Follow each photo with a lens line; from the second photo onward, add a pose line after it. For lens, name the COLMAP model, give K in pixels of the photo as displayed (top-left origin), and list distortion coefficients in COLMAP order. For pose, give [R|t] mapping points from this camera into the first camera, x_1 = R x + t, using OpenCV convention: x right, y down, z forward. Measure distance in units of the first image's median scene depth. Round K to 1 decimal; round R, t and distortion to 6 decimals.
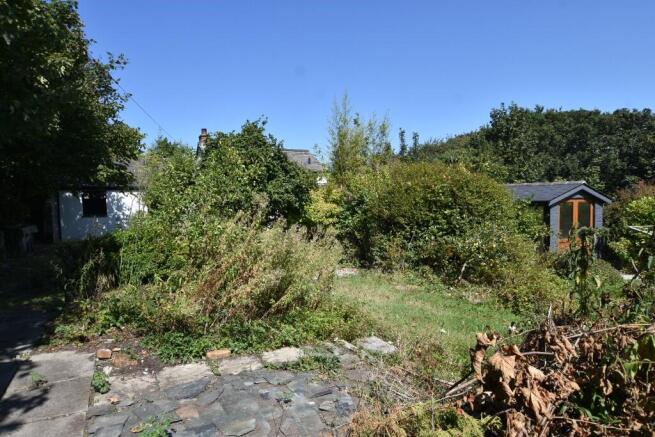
lens RADIAL K [[393.0, 0, 325.5], [0, 393.0, 218.9], [0, 0, 1]] dist [-0.000259, 0.000030]
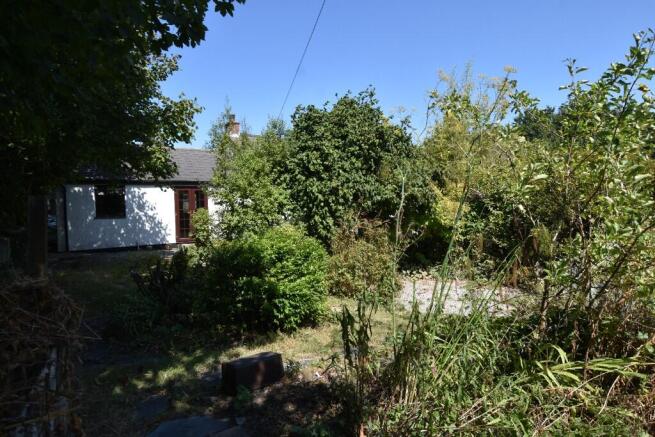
lens RADIAL K [[393.0, 0, 329.5], [0, 393.0, 218.5], [0, 0, 1]] dist [-0.000259, 0.000030]
pose [[0.997513, 0.003404, 0.070396, -0.207271], [-0.002793, 0.999958, -0.008786, 0.001294], [-0.070423, 0.008567, 0.997480, 0.185162]]
